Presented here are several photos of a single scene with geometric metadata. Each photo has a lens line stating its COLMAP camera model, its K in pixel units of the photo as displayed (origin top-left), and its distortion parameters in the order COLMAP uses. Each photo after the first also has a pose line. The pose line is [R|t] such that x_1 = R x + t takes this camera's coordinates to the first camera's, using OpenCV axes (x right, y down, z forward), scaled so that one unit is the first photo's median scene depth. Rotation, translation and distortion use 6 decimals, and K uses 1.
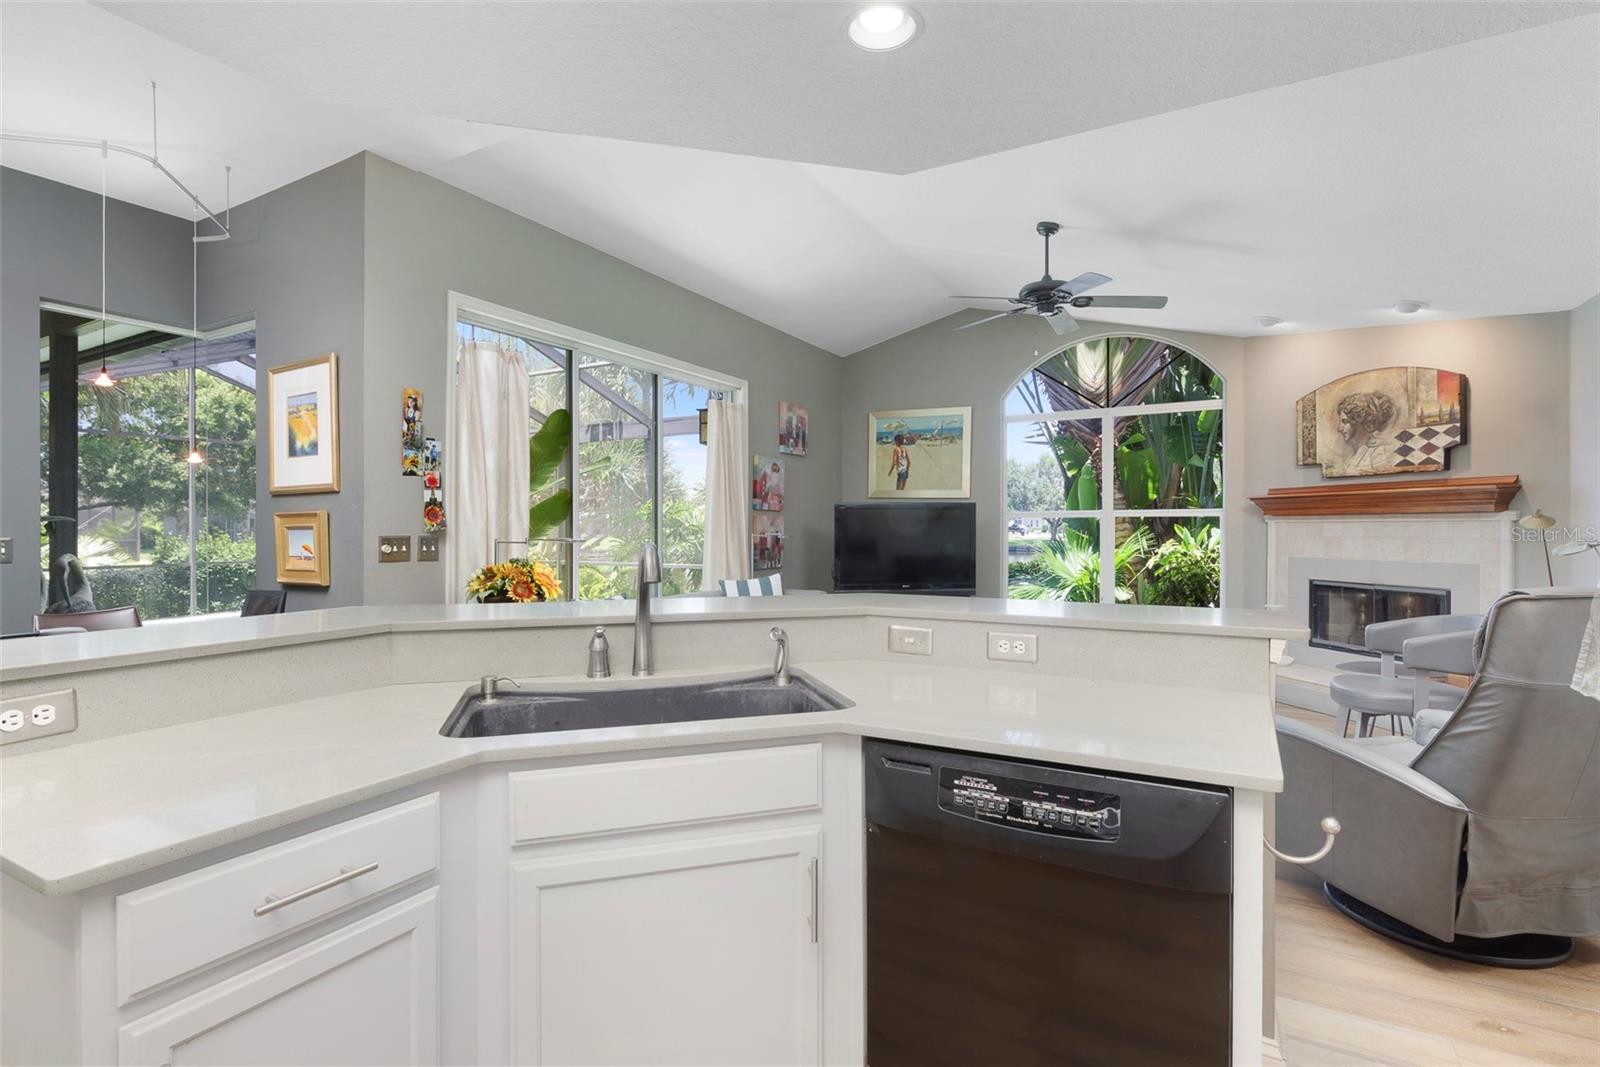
lens RADIAL K [[774.0, 0, 800.0], [0, 774.0, 533.5], [0, 0, 1]] dist [0.002350, 0.000130]
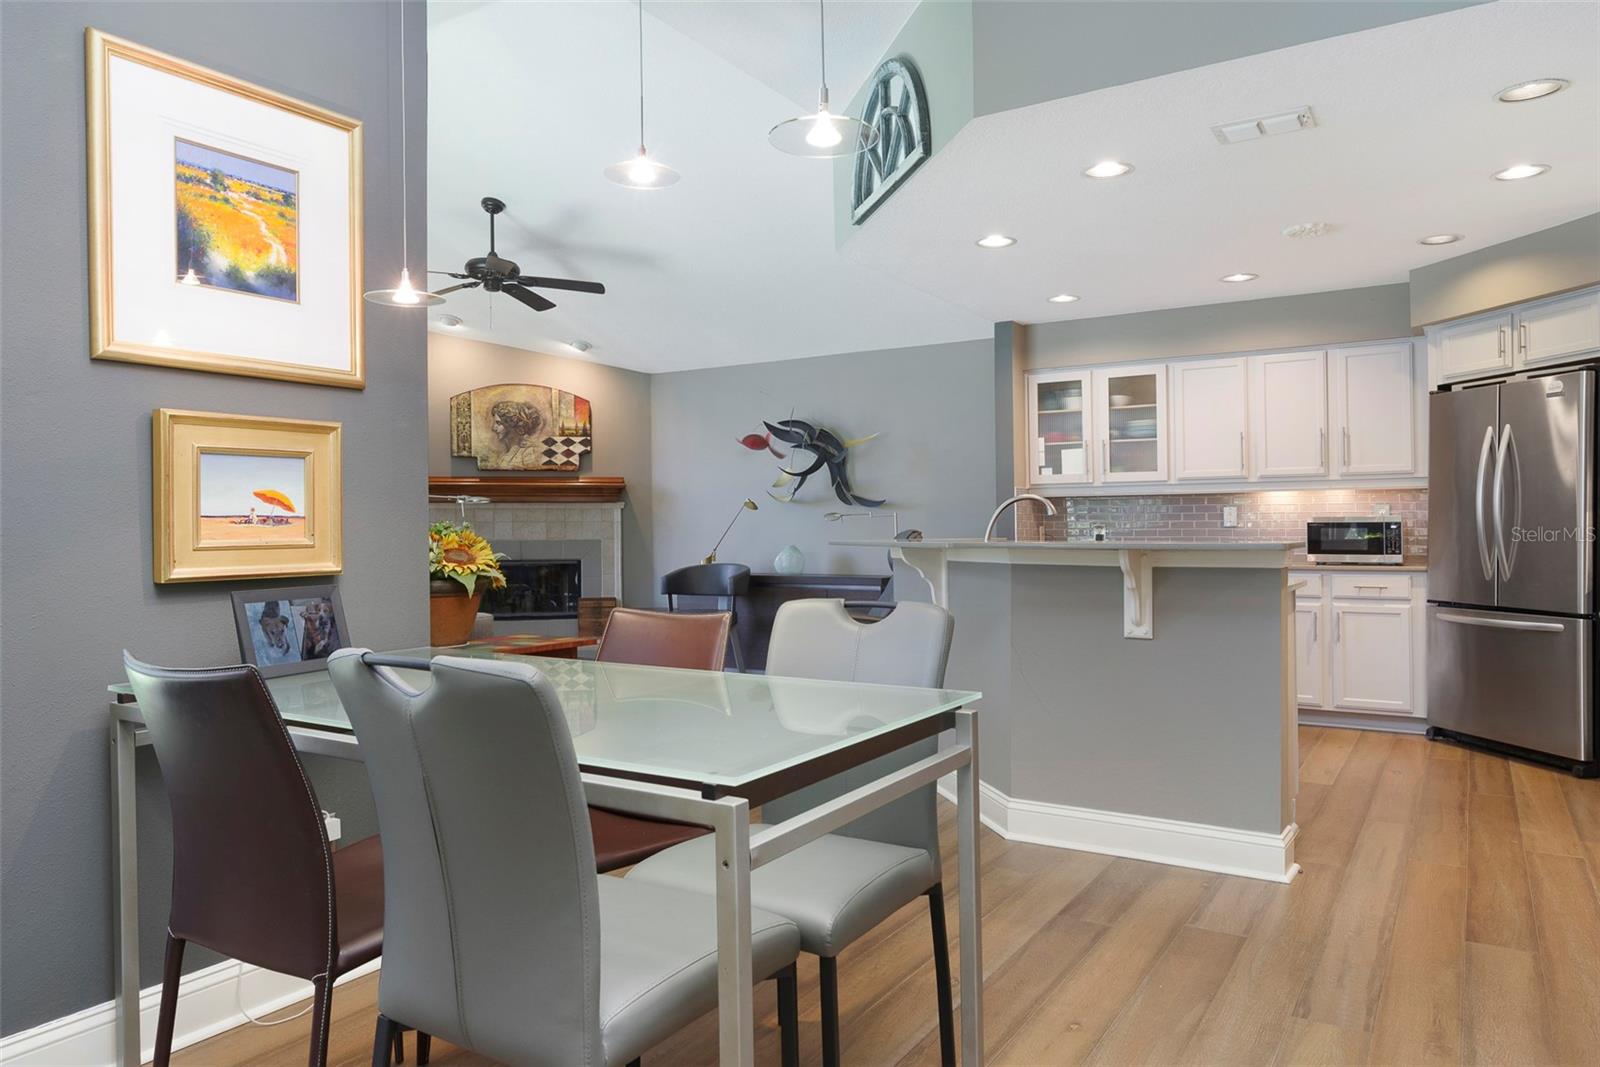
lens RADIAL K [[1050.2, 0, 820.7], [0, 1050.2, 568.8], [0, 0, 1]] dist [-0.004000, -0.000901]
pose [[0.038986, -0.033318, 0.998684, -0.864391], [0.016112, 0.999335, 0.032711, 0.031557], [-0.999110, 0.014816, 0.039497, 0.448640]]
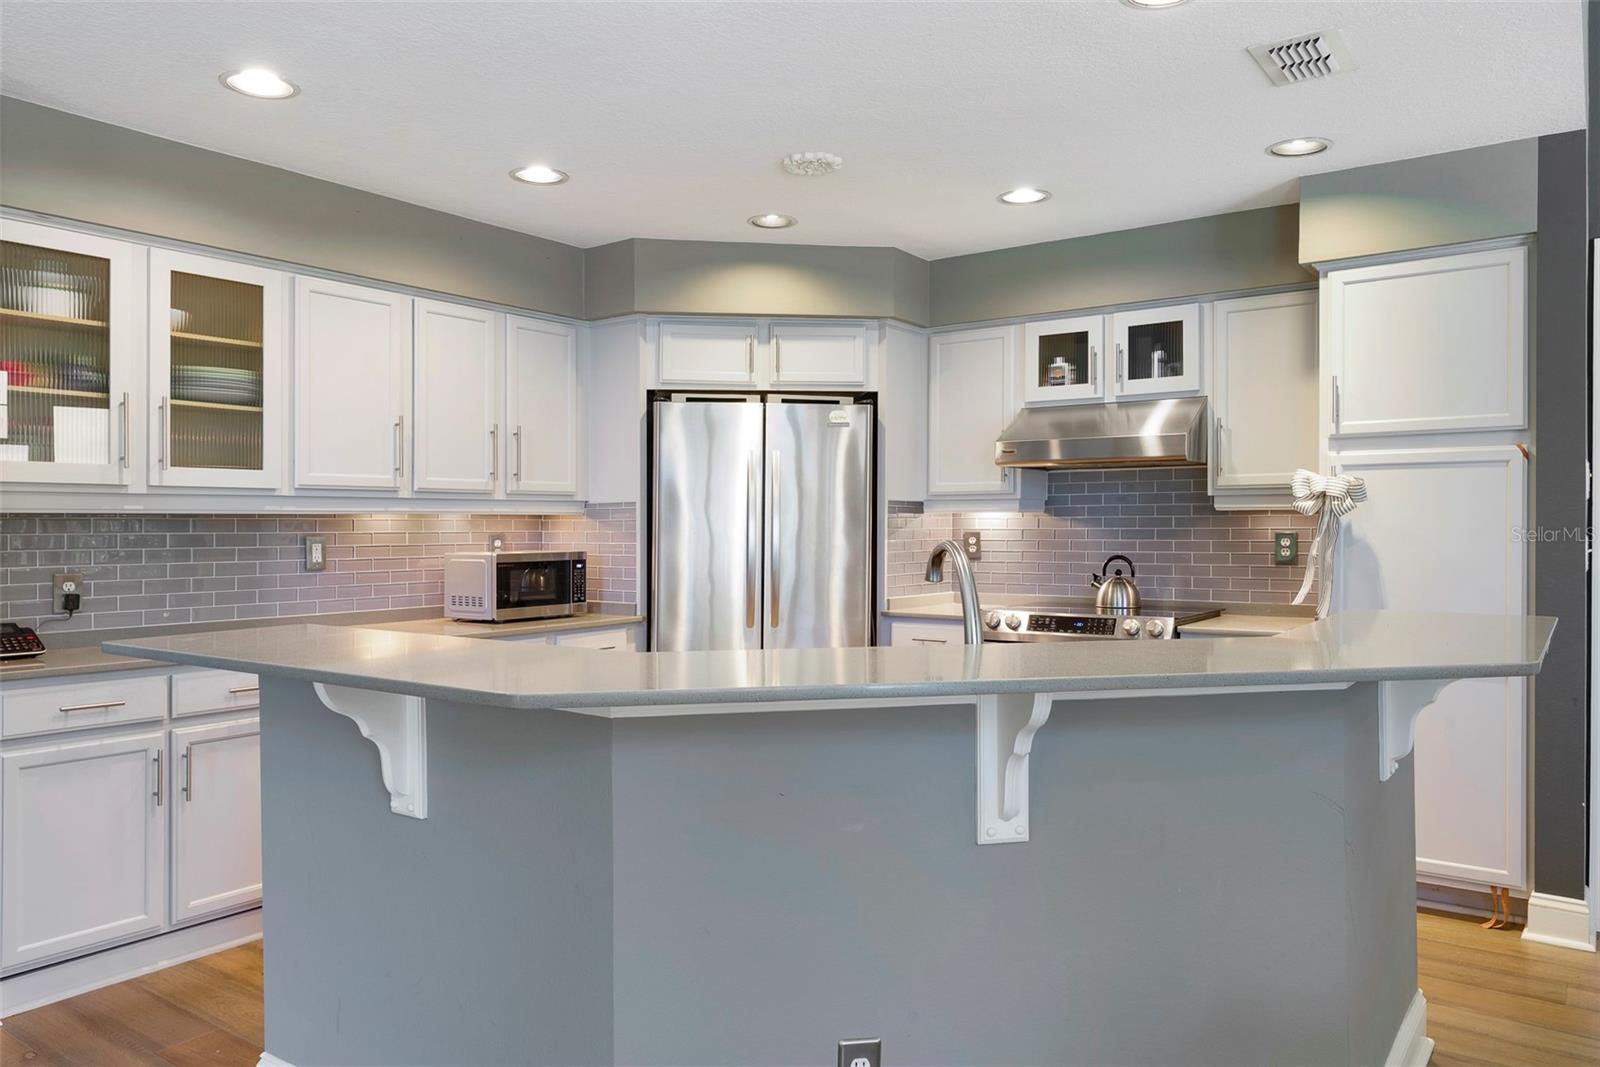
lens RADIAL K [[1113.3, 0, 800.0], [0, 1113.3, 533.5], [0, 0, 1]] dist [0.002585, -0.000913]
pose [[-0.992895, 0.007061, 0.118787, -0.060239], [0.009510, 0.999753, 0.020069, -0.006063], [-0.118616, 0.021056, -0.992717, 0.735131]]
